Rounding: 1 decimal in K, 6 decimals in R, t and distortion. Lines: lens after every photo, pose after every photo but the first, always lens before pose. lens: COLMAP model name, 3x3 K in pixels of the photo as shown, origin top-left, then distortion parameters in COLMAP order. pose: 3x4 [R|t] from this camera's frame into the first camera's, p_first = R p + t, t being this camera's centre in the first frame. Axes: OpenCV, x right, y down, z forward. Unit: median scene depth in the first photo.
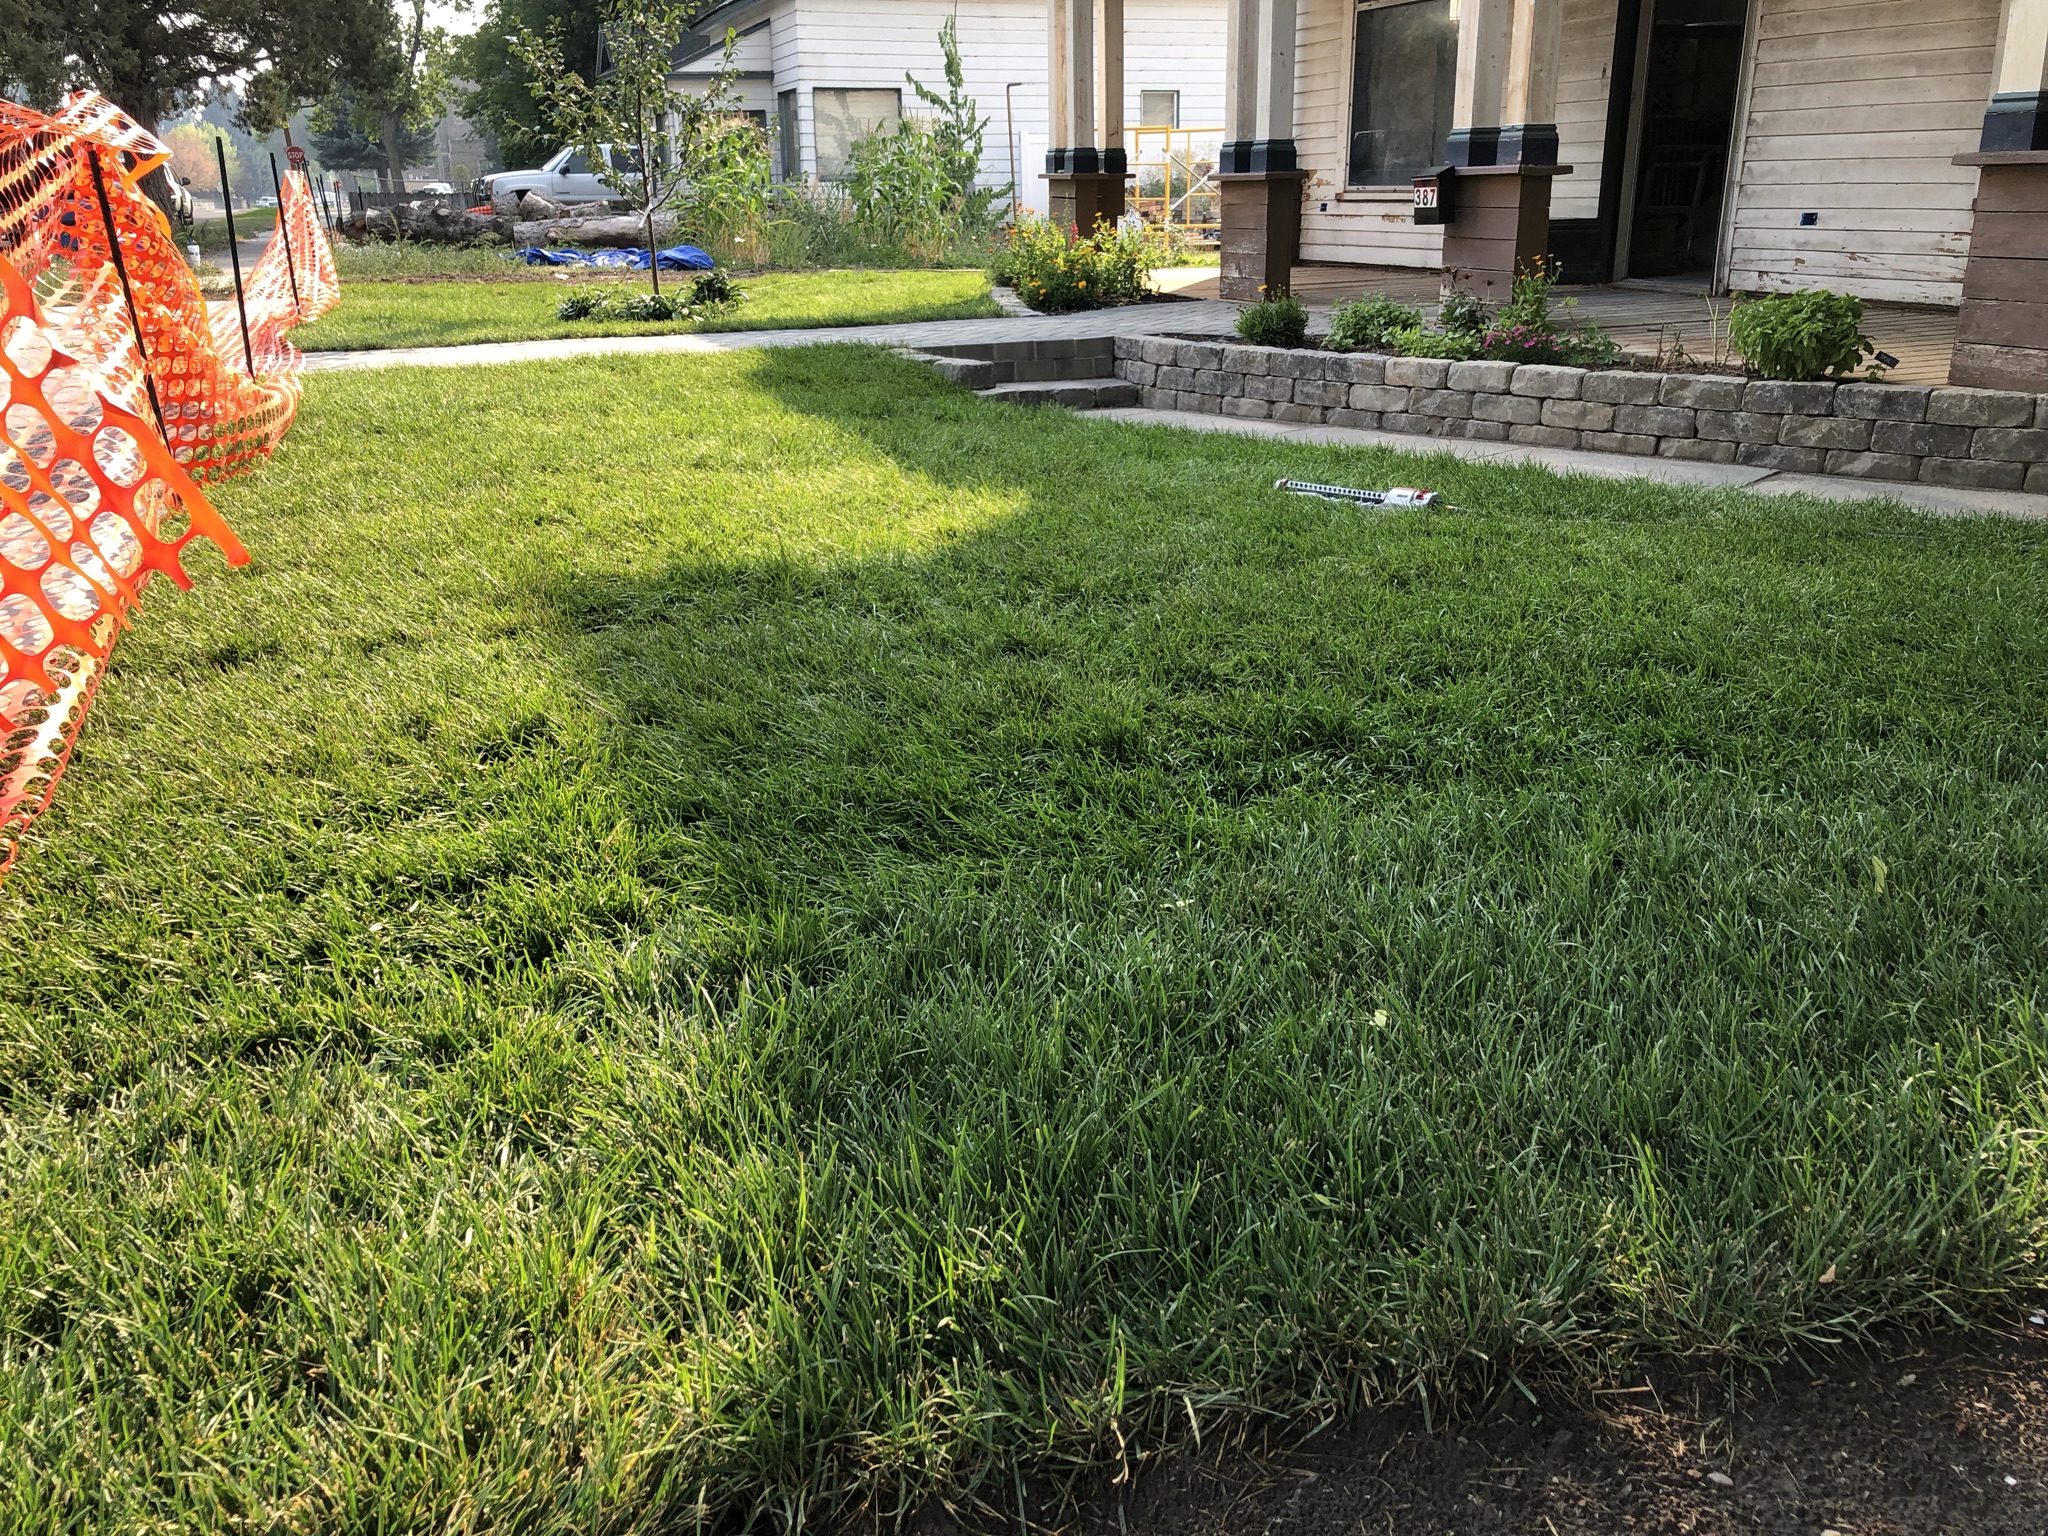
lens RADIAL K [[1676.6, 0, 1085.0], [0, 1676.6, 768.1], [0, 0, 1]] dist [0.033728, -0.000239]
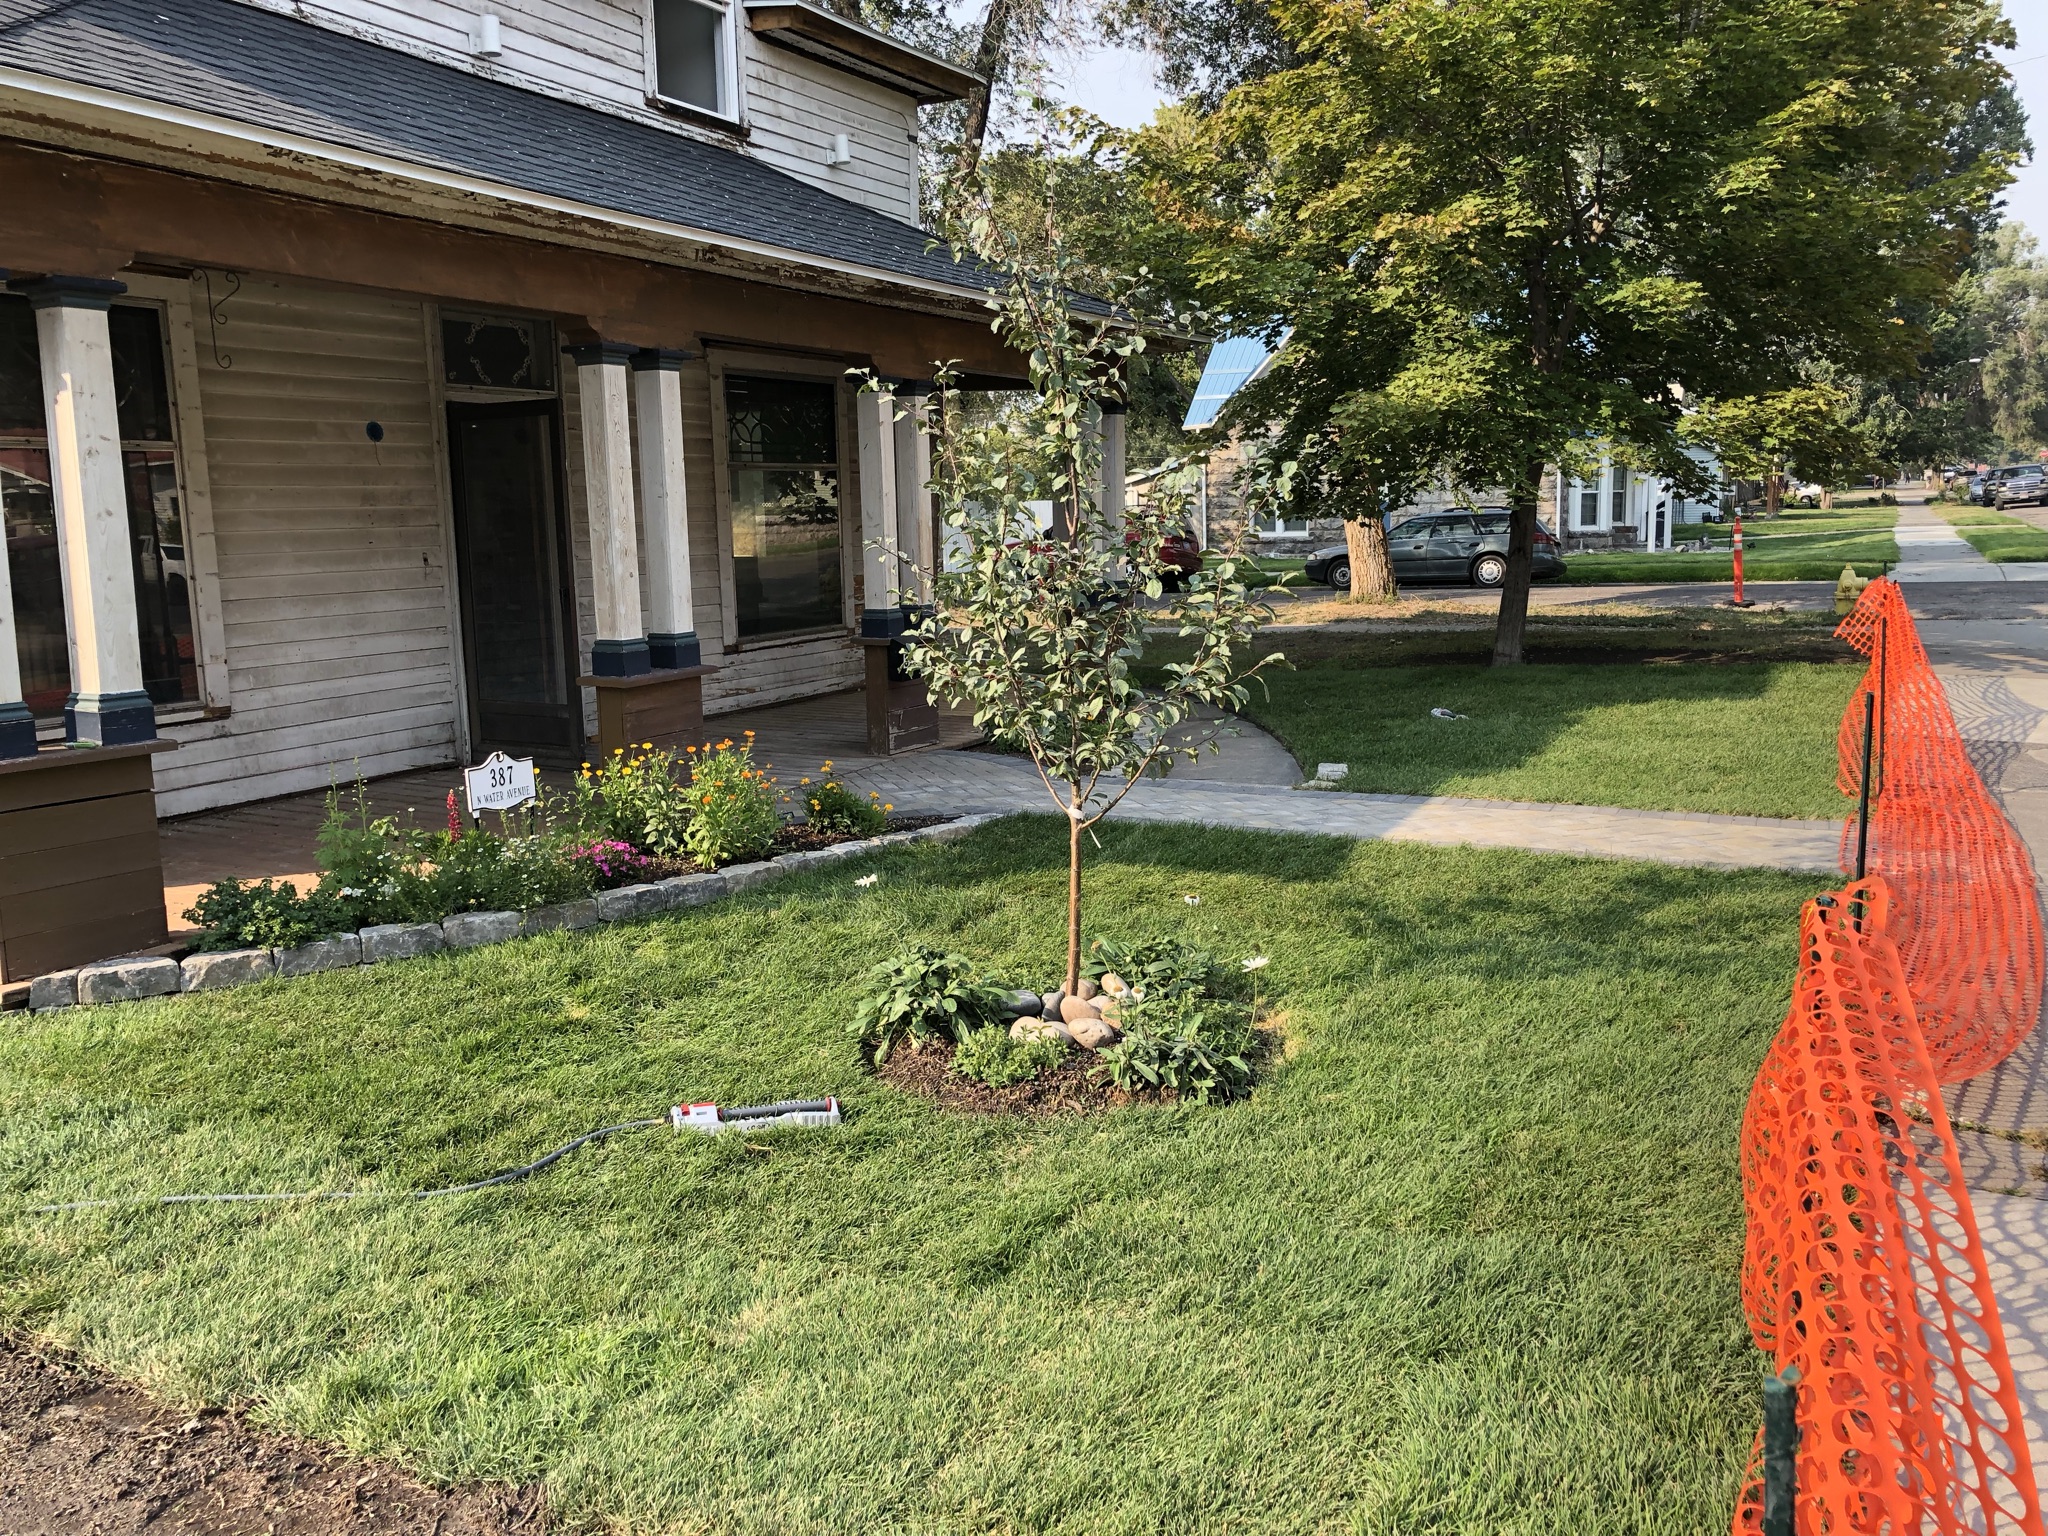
lens RADIAL K [[1685.8, 0, 1033.0], [0, 1685.8, 755.8], [0, 0, 1]] dist [0.021604, 0.006259]
pose [[-0.660750, -0.085485, 0.745722, -0.707943], [0.273509, 0.897769, 0.345258, -0.601049], [-0.699001, 0.432091, -0.569821, 1.479628]]
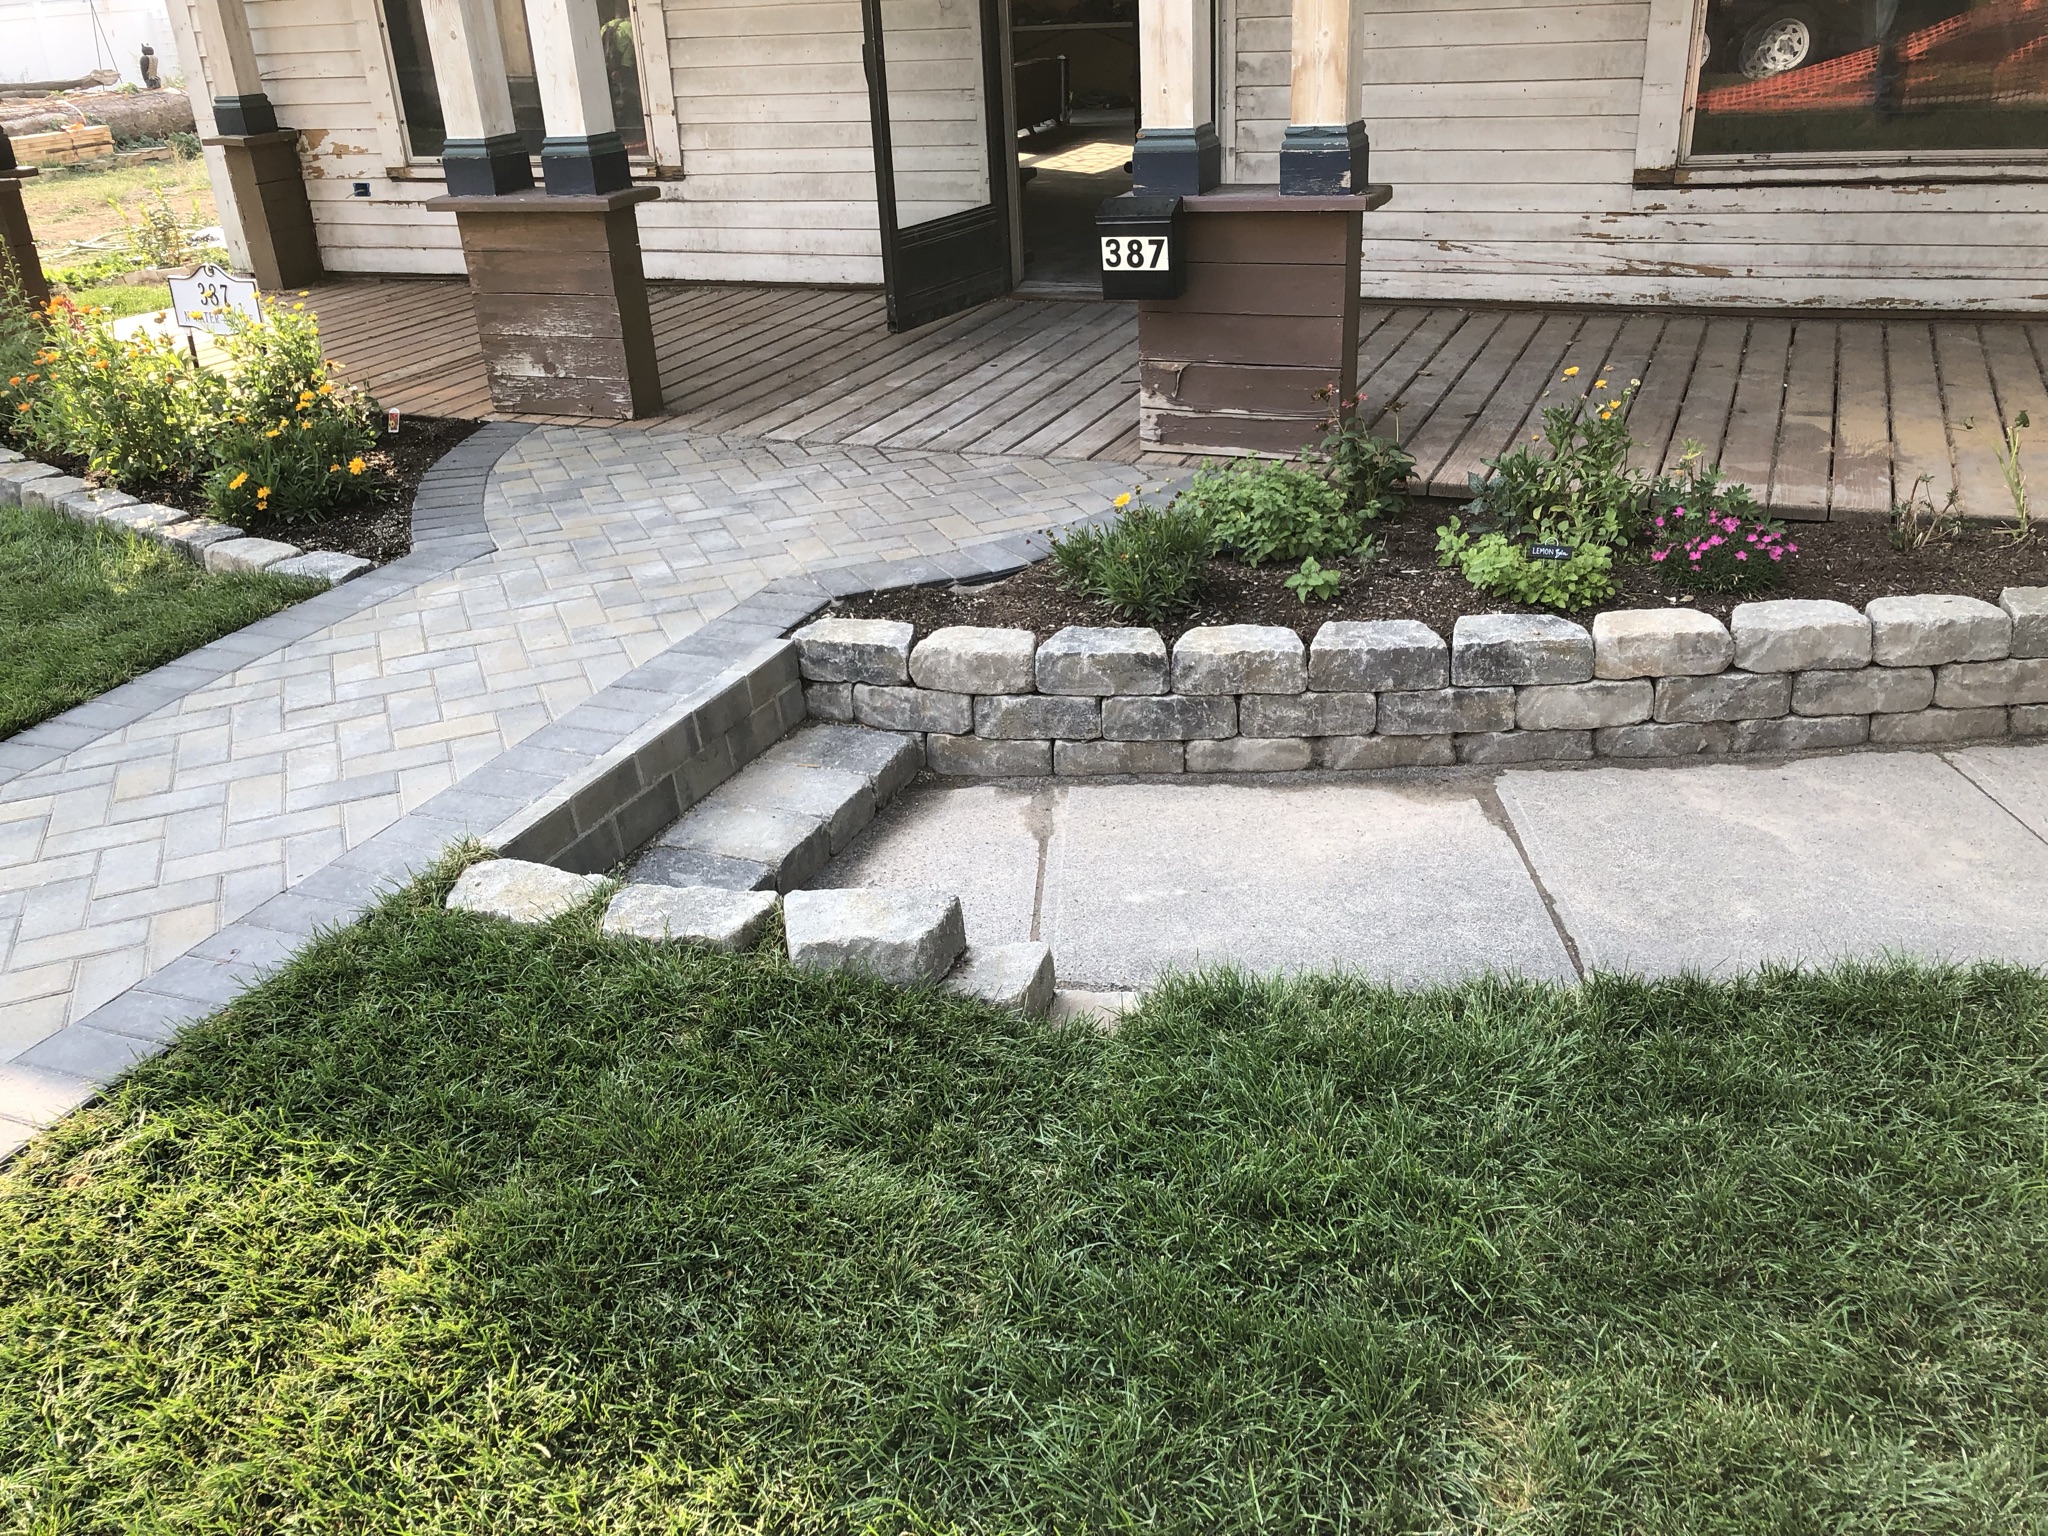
lens RADIAL K [[1659.2, 0, 1024.0], [0, 1659.2, 768.0], [0, 0, 1]] dist [0.016782, 0.002733]
pose [[0.708520, -0.331394, 0.623039, -0.209538], [0.272573, 0.942876, 0.191545, -0.256556], [-0.650925, 0.034110, 0.758375, 0.524503]]
